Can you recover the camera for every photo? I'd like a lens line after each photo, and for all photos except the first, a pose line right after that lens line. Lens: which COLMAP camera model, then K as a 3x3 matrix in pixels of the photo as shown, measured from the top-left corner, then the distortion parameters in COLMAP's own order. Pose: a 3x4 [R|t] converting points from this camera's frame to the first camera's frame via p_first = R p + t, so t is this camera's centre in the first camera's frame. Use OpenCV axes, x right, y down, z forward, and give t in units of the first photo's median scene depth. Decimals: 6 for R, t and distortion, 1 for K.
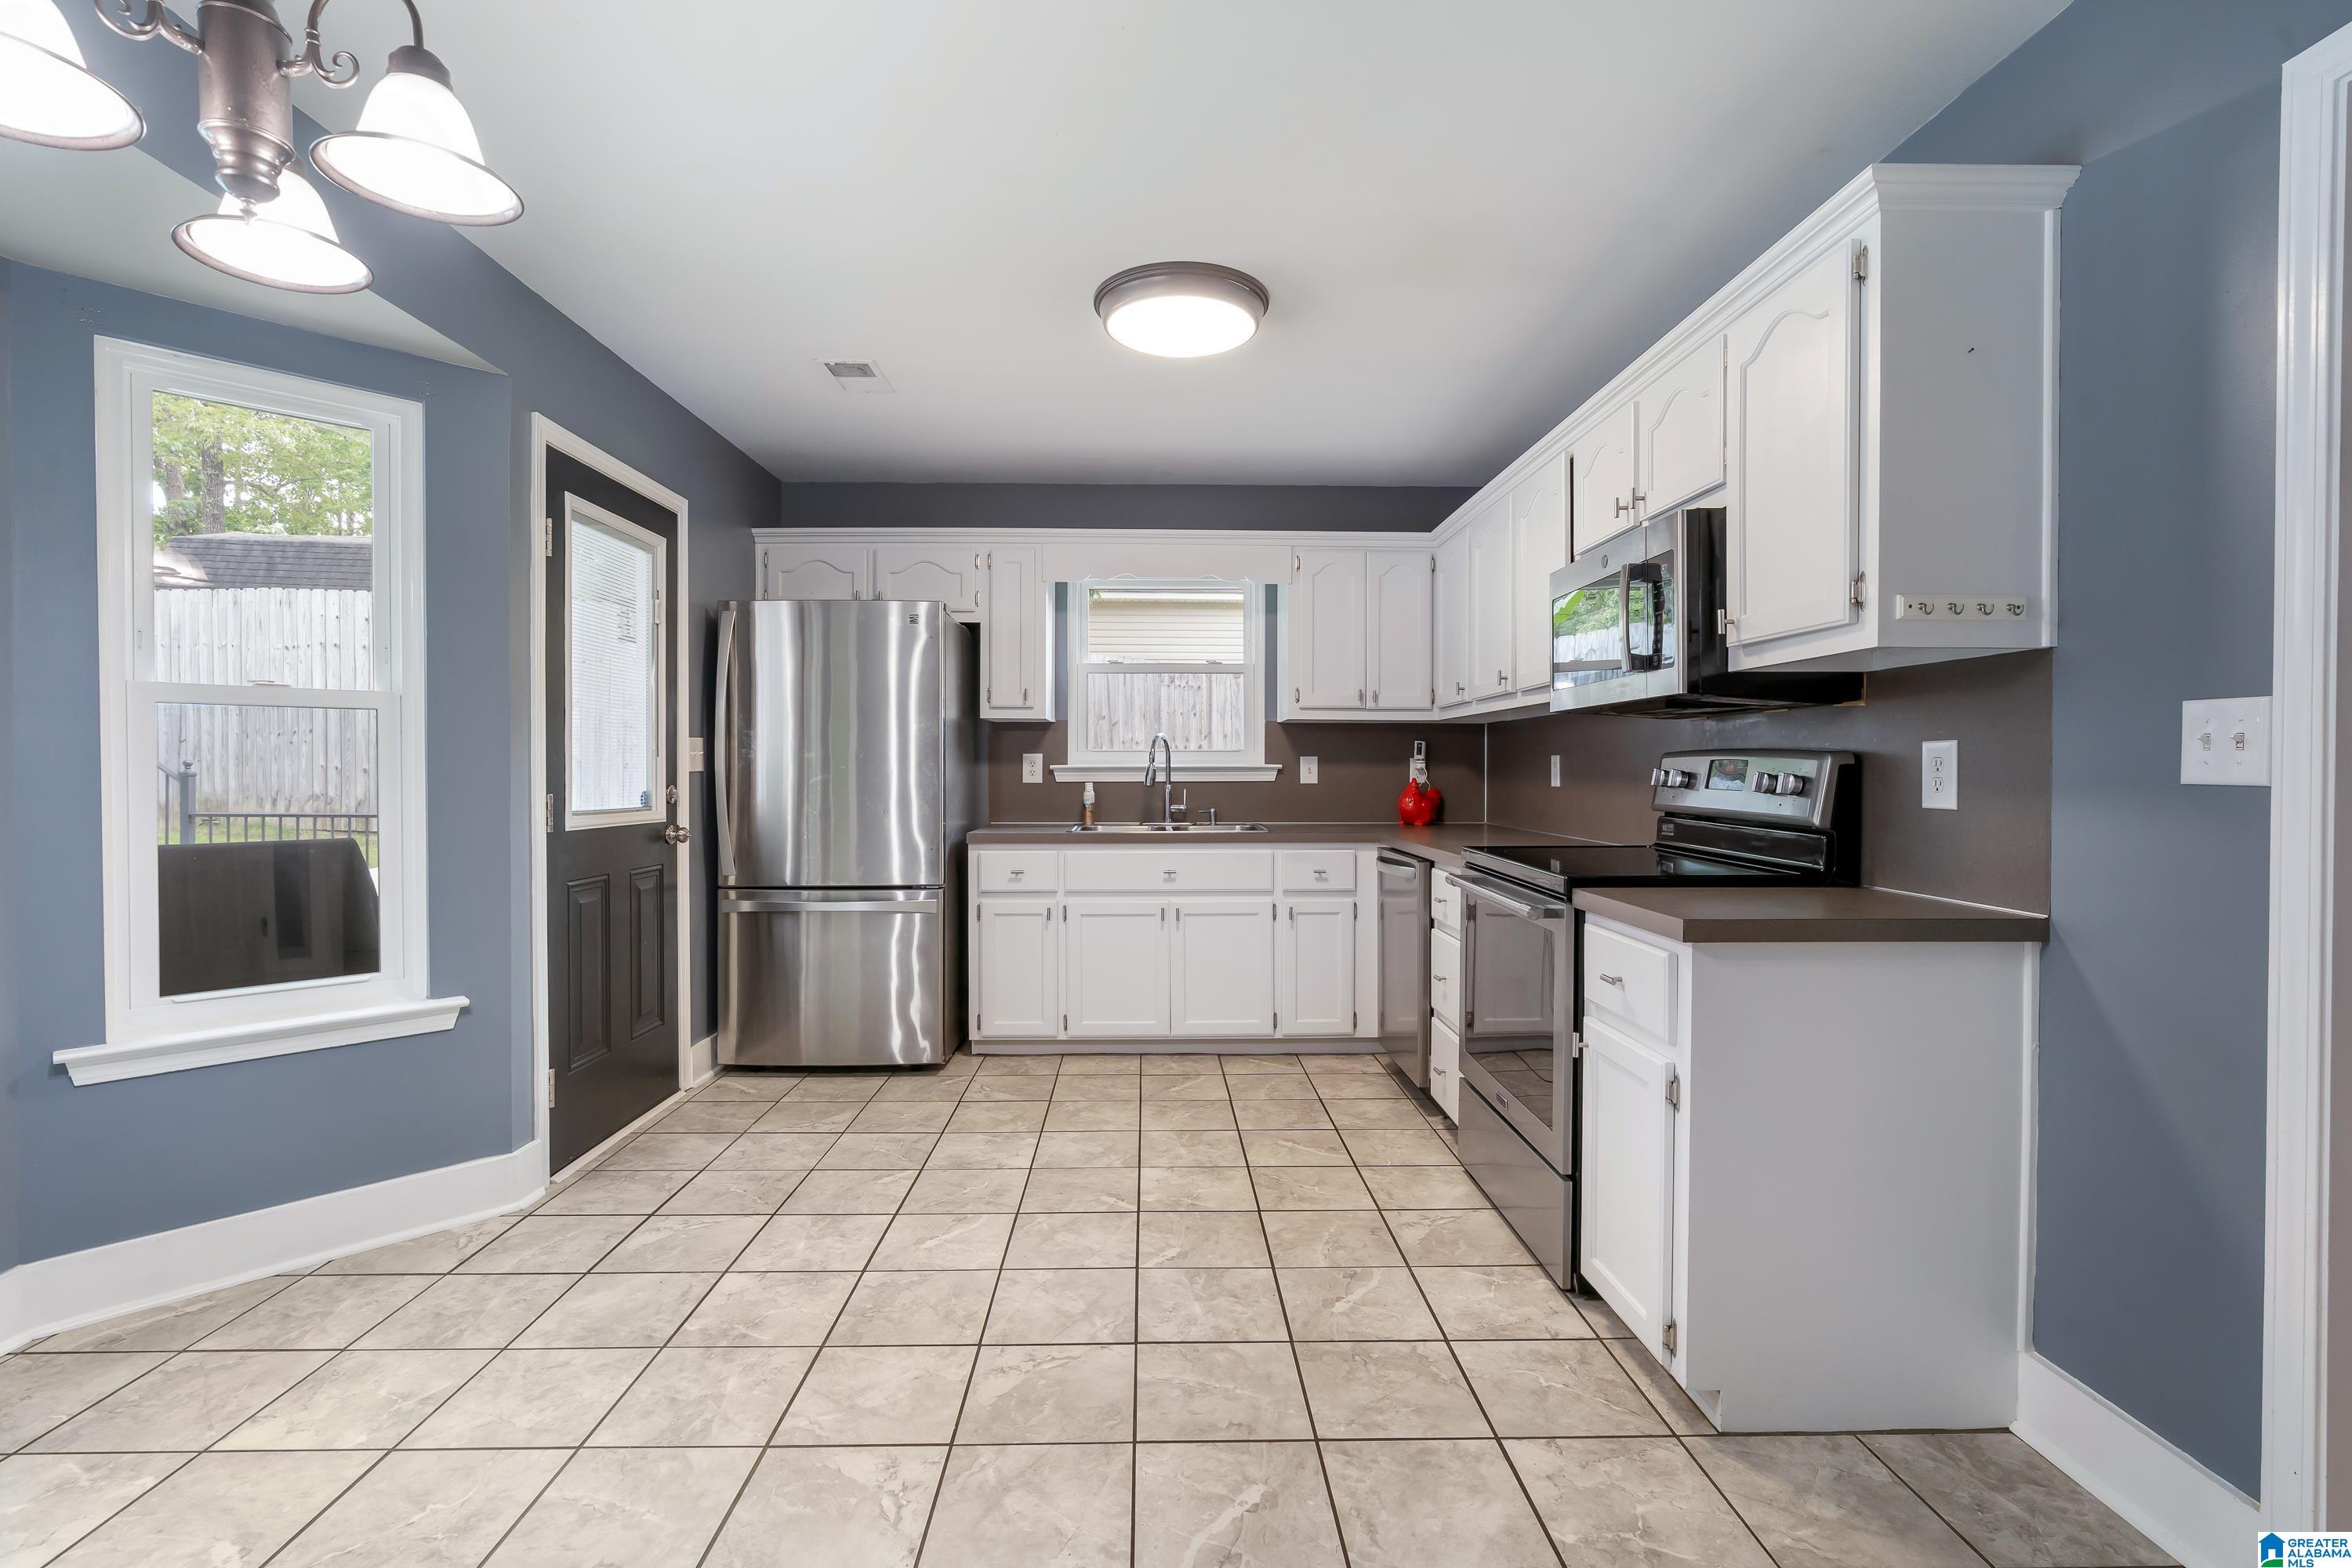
lens RADIAL K [[1061.9, 0, 1174.5], [0, 1061.9, 775.8], [0, 0, 1]] dist [-0.007812, 0.002810]
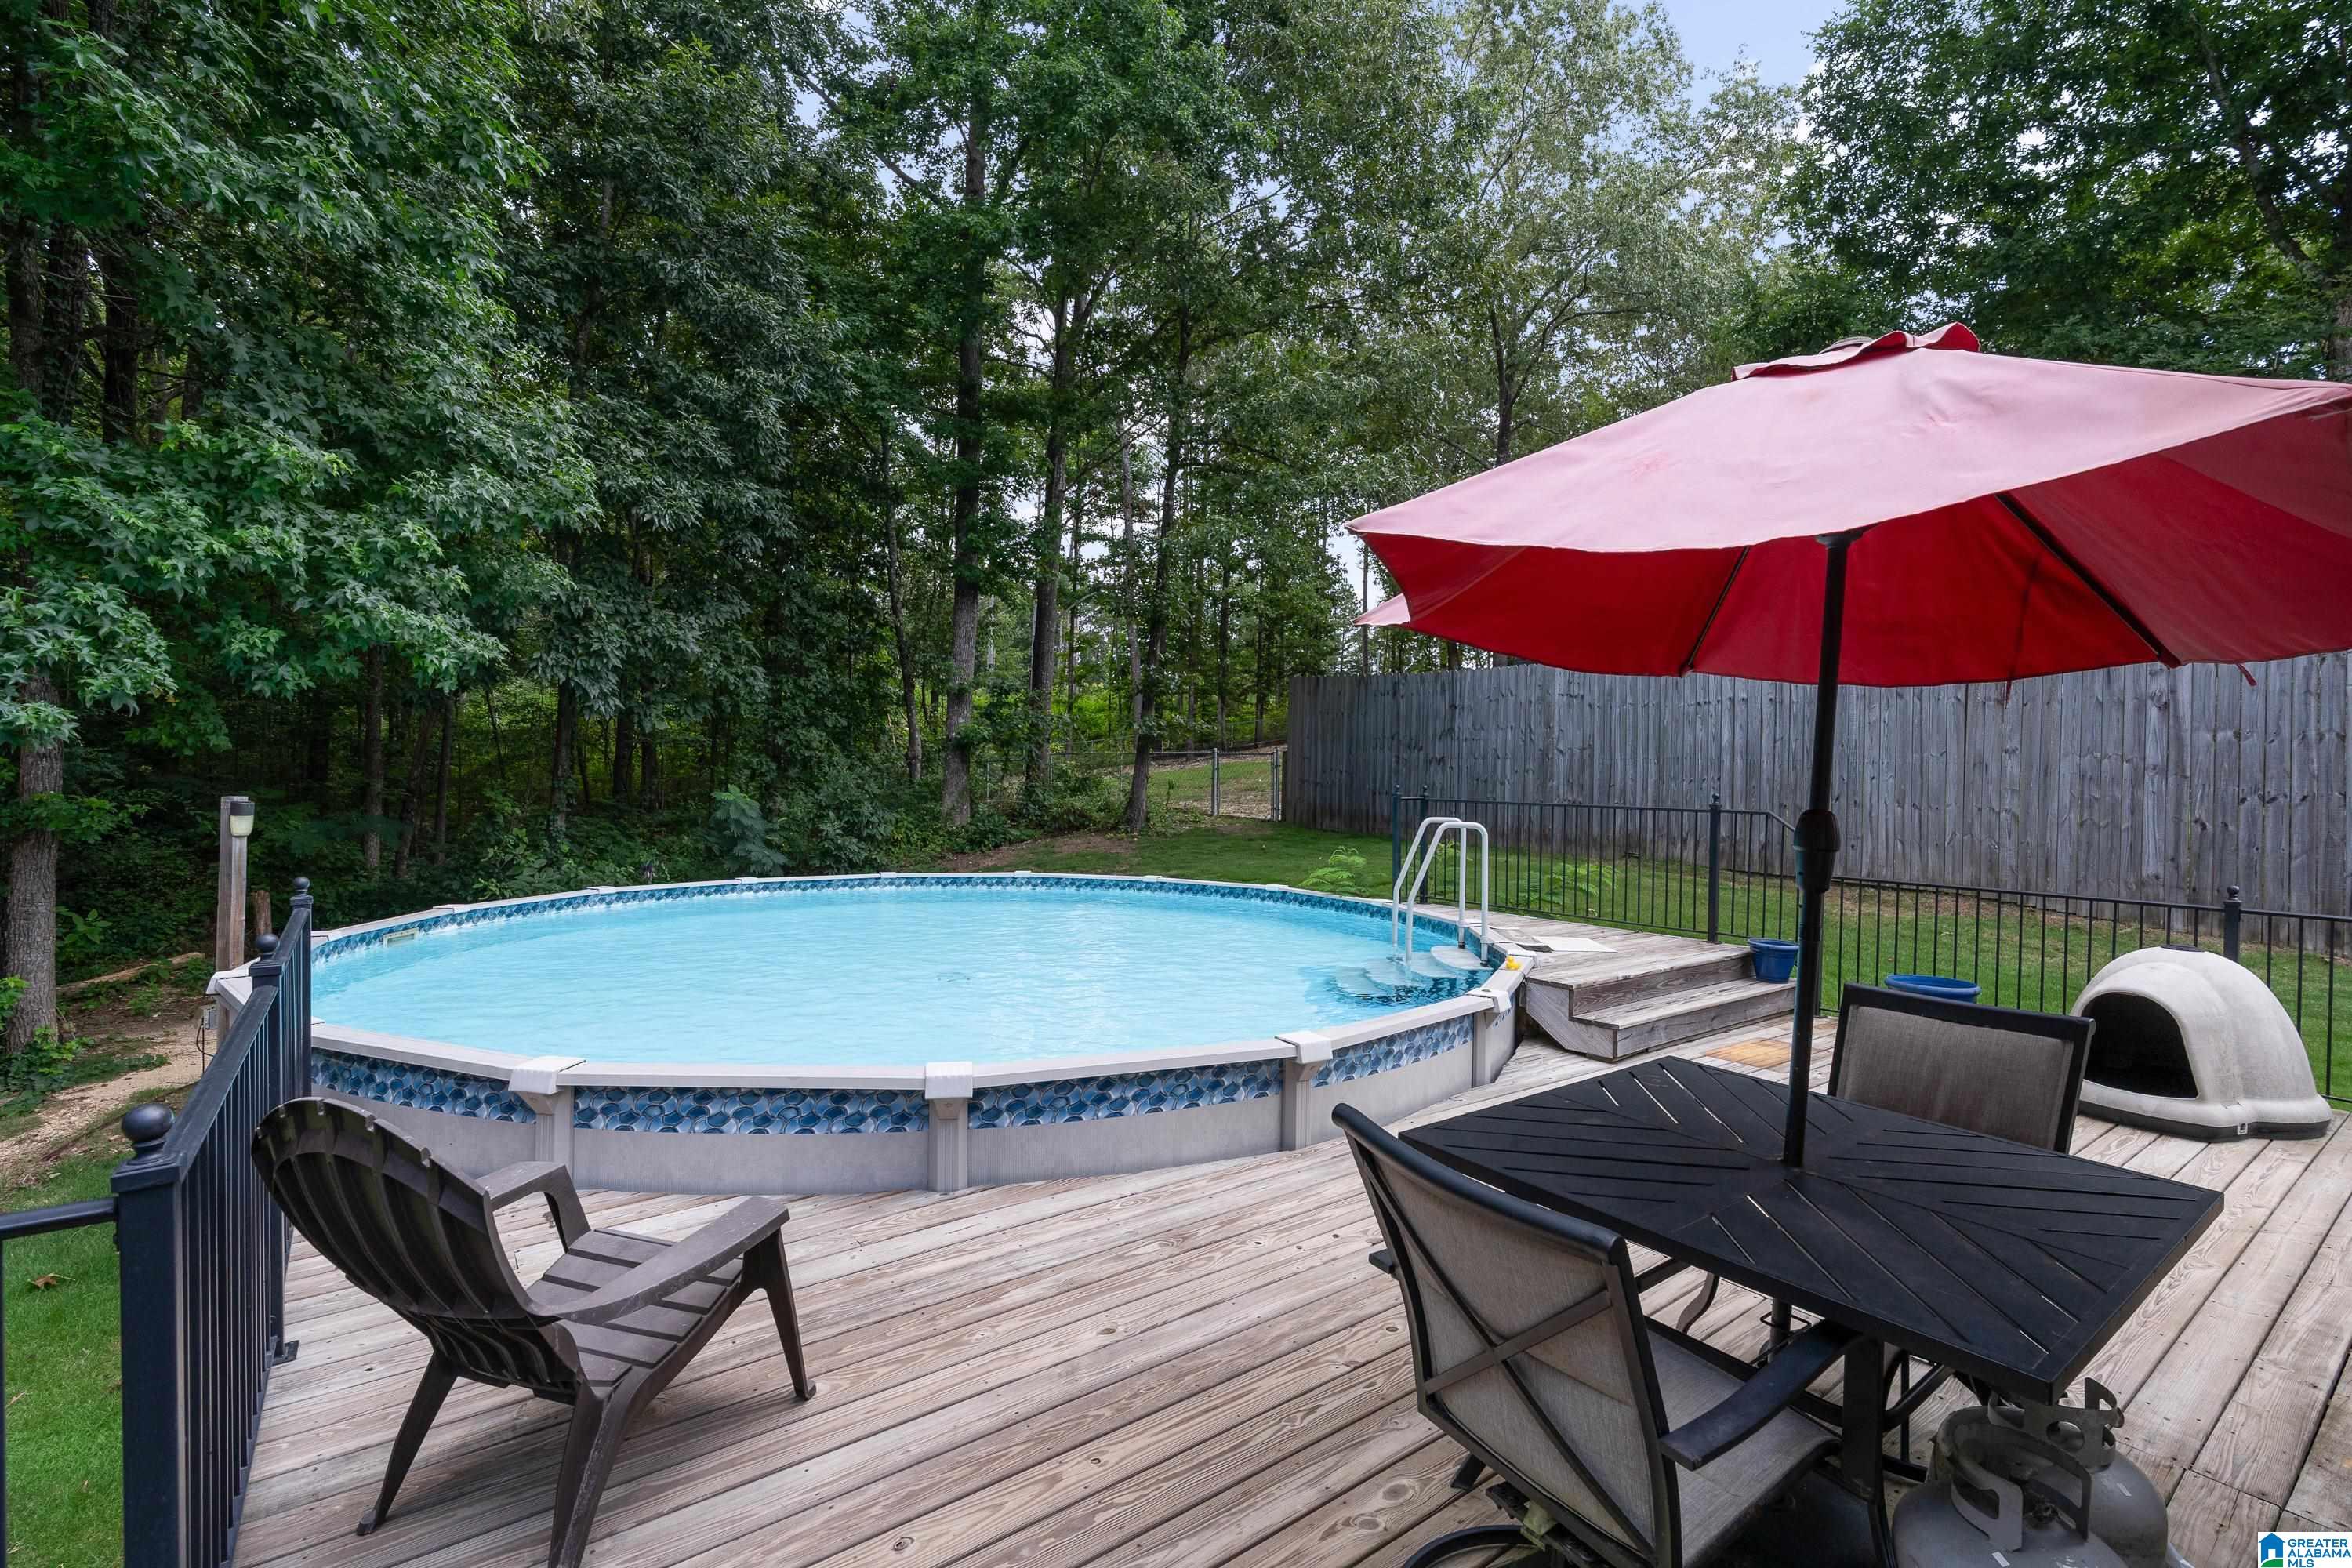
lens RADIAL K [[1061.9, 0, 1178.8], [0, 1061.9, 788.0], [0, 0, 1]] dist [-0.007812, 0.002810]
pose [[0.587035, 0.018184, -0.809357, -1.031399], [-0.023745, 0.999704, 0.005238, -0.103129], [0.809213, 0.016143, 0.587293, -0.409626]]
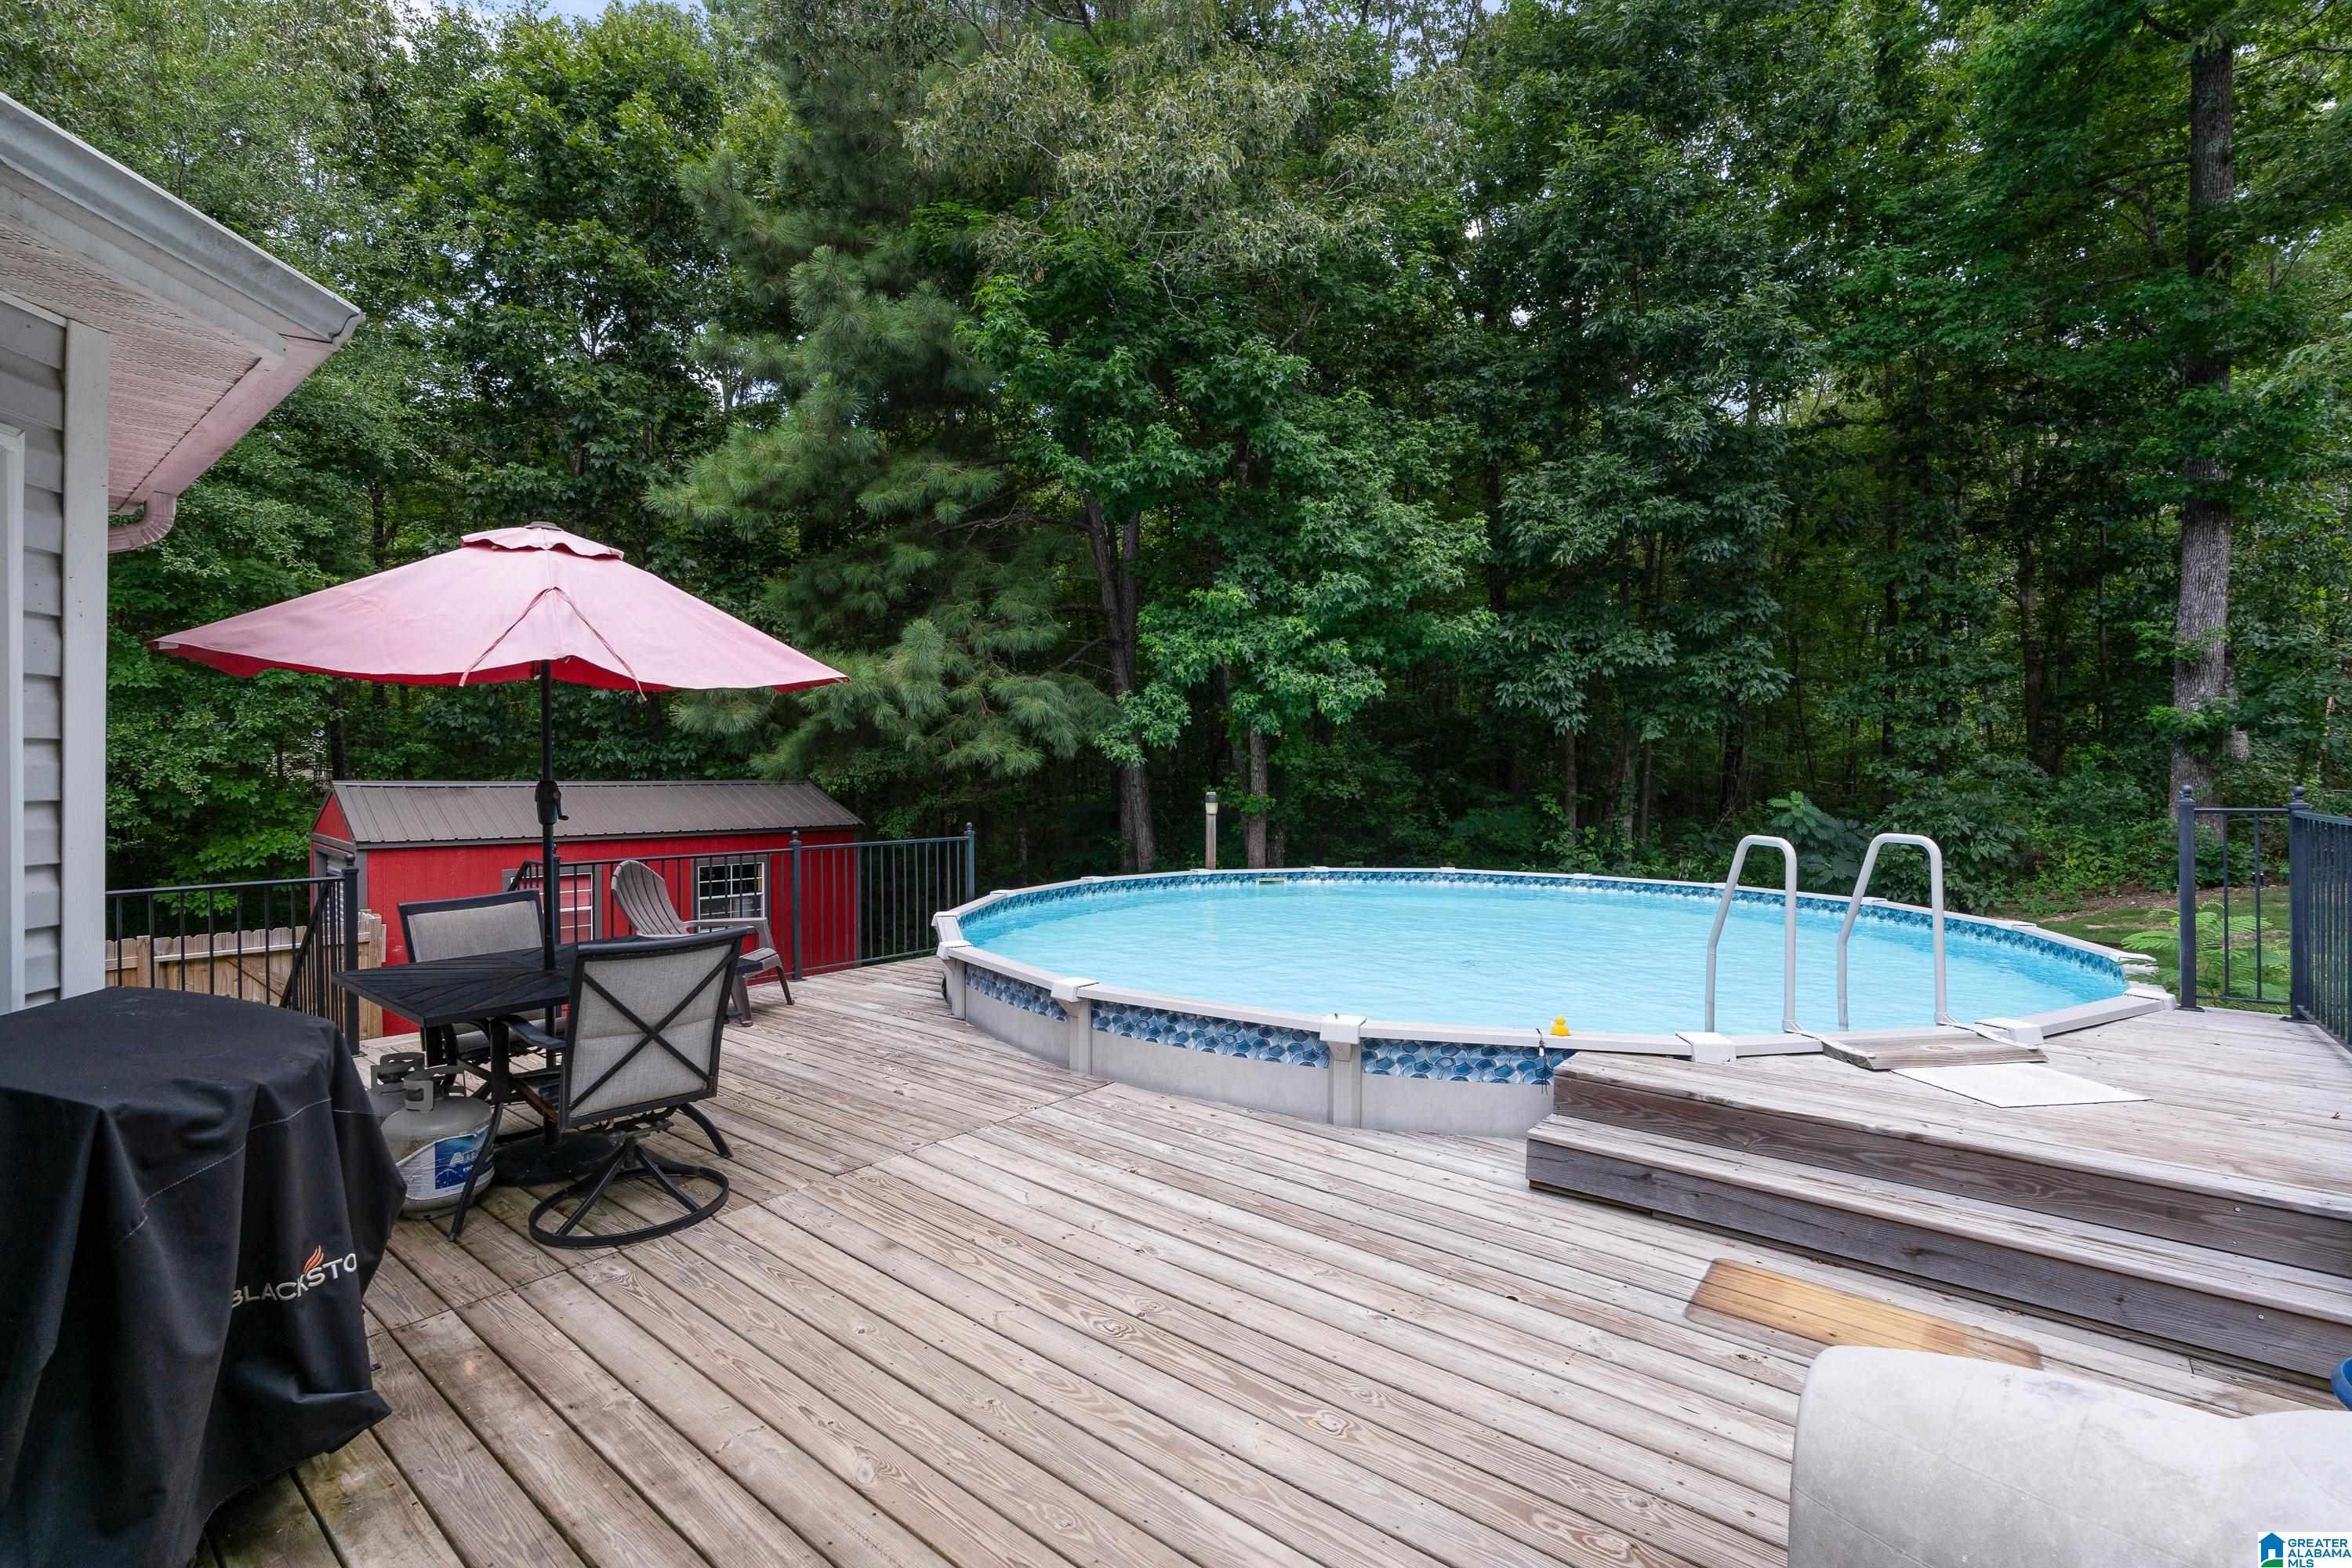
lens RADIAL K [[1061.9, 0, 1174.9], [0, 1061.9, 794.4], [0, 0, 1]] dist [-0.007812, 0.002810]
pose [[-0.649588, 0.011603, -0.760198, -0.850185], [-0.012128, 0.999598, 0.025621, -0.119848], [0.760189, 0.025862, -0.649187, 1.984728]]
